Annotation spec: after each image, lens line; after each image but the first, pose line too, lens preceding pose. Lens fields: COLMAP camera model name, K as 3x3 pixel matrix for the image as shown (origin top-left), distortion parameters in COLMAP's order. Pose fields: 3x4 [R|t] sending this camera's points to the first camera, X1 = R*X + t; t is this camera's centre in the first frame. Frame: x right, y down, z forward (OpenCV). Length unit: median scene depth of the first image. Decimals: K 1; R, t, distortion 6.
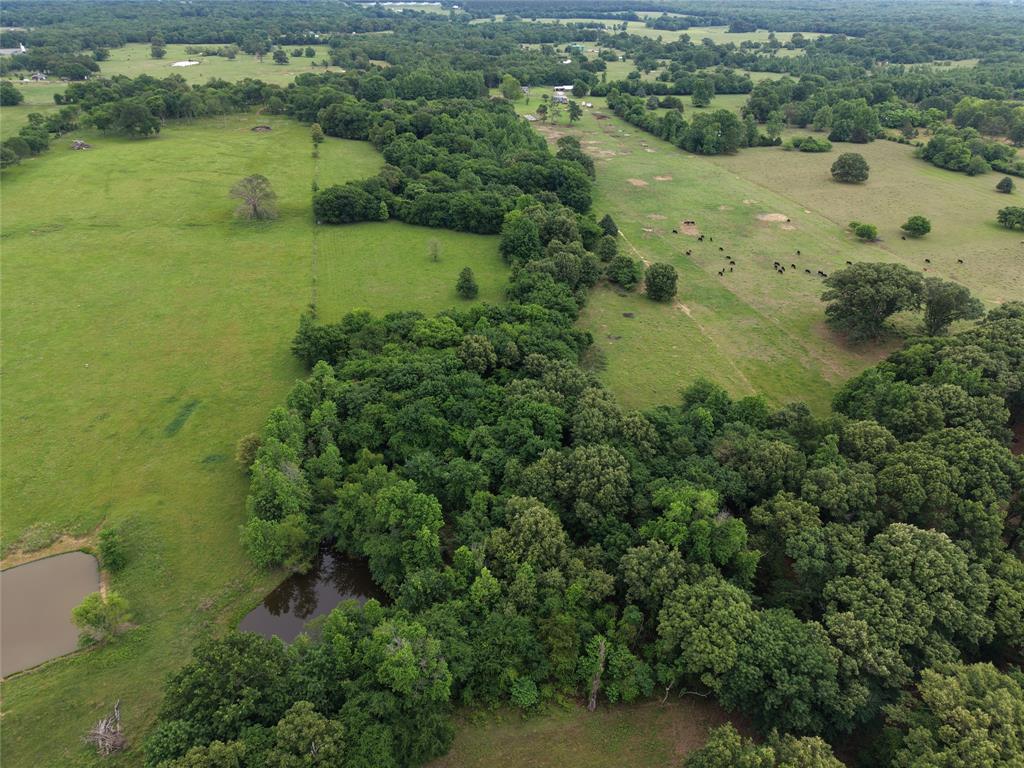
lens RADIAL K [[678.6, 0, 509.5], [0, 678.6, 378.9], [0, 0, 1]] dist [0.023851, -0.019193]
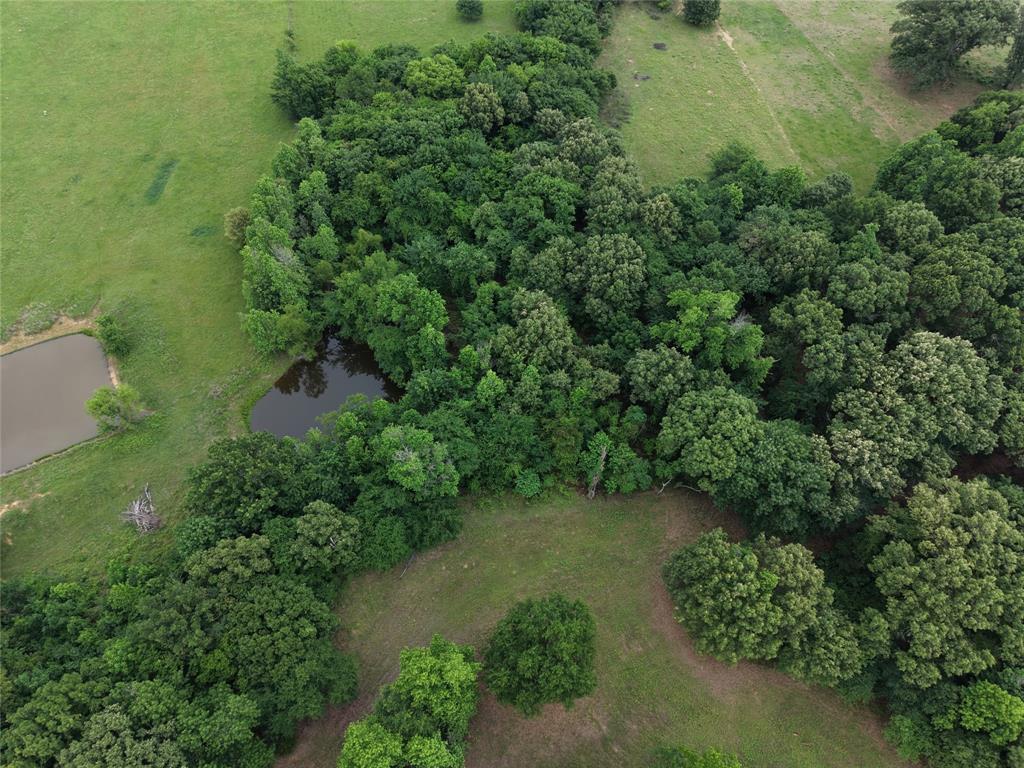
lens RADIAL K [[678.6, 0, 508.1], [0, 678.6, 375.1], [0, 0, 1]] dist [0.023851, -0.019193]
pose [[0.999843, 0.012473, -0.012576, 0.001736], [-0.006497, 0.918773, 0.394733, -0.089119], [0.016478, -0.394590, 0.918710, 0.079286]]
